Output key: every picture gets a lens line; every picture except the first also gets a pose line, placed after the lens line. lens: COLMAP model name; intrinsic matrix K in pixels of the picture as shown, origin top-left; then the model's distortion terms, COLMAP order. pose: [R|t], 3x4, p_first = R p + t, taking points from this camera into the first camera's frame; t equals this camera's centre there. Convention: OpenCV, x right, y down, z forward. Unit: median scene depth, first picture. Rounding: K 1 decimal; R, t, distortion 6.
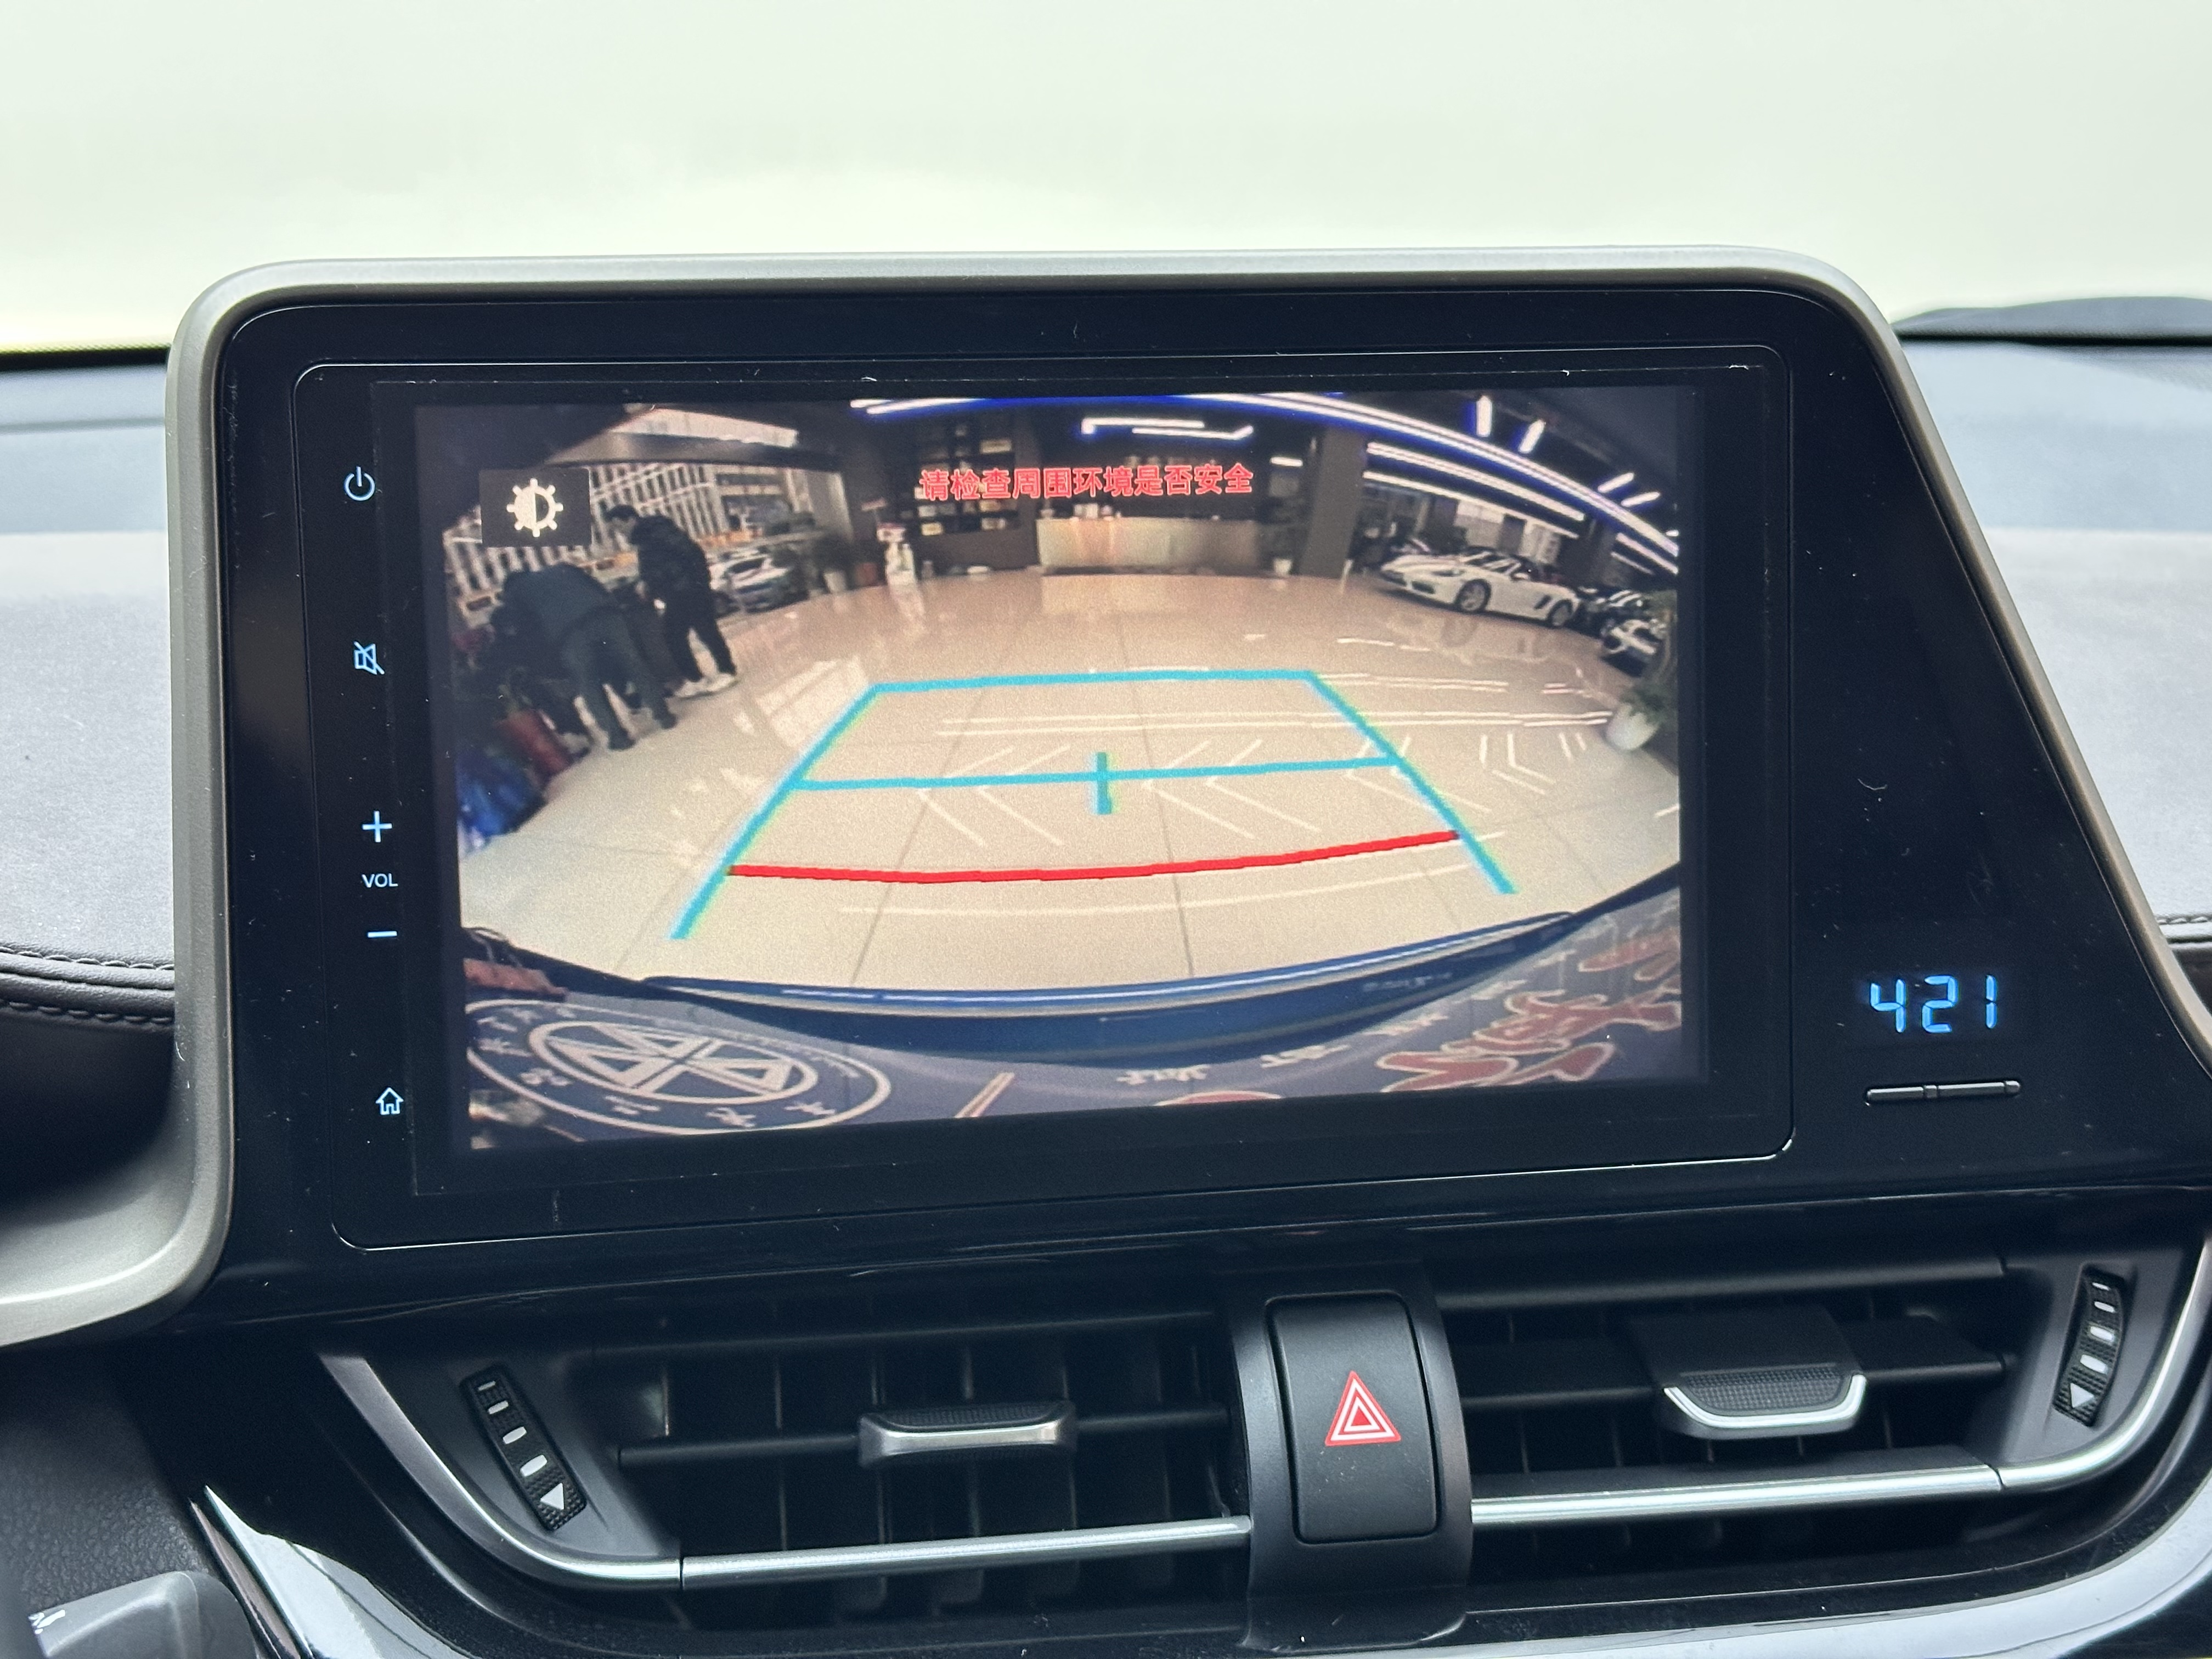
lens RADIAL K [[3097.6, 0, 1118.9], [0, 3097.6, 837.6], [0, 0, 1]] dist [0.176750, -0.257447]
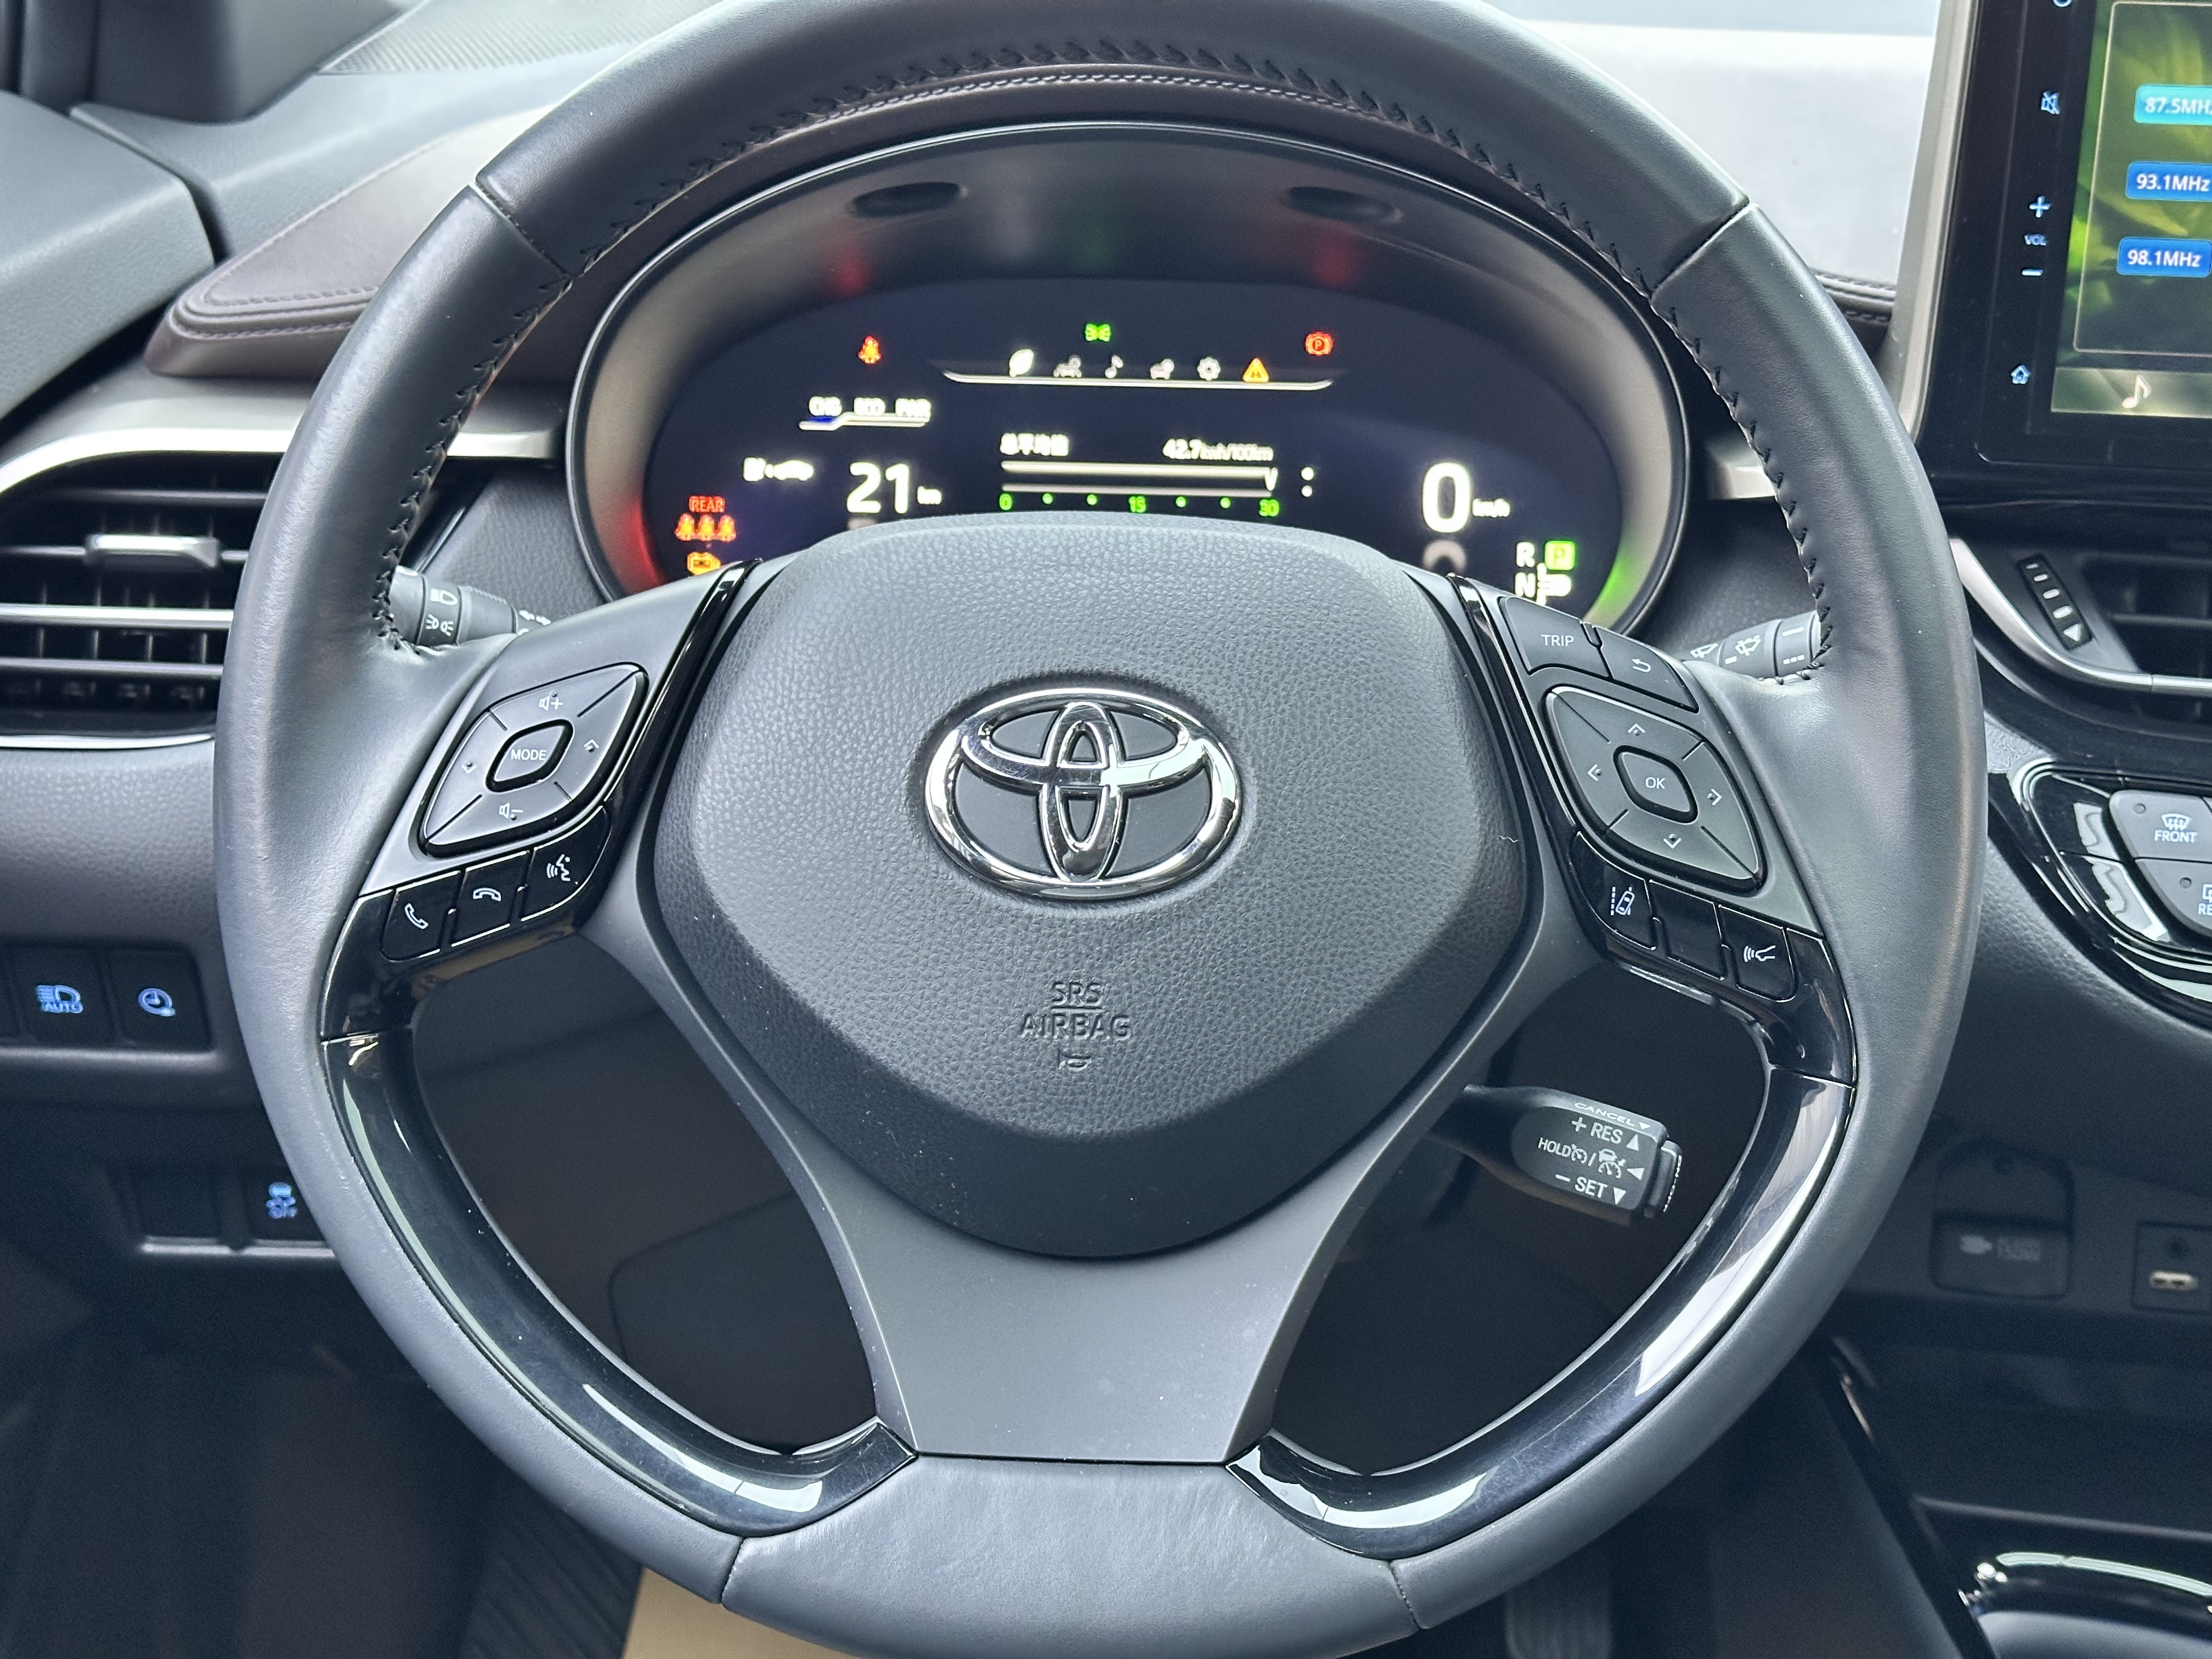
lens RADIAL K [[3097.6, 0, 1112.5], [0, 3097.6, 837.2], [0, 0, 1]] dist [0.180940, -0.293017]
pose [[0.939637, 0.137412, -0.313370, -0.118322], [-0.096618, 0.985103, 0.142257, 0.126470], [0.328250, -0.103392, 0.938915, -0.727220]]
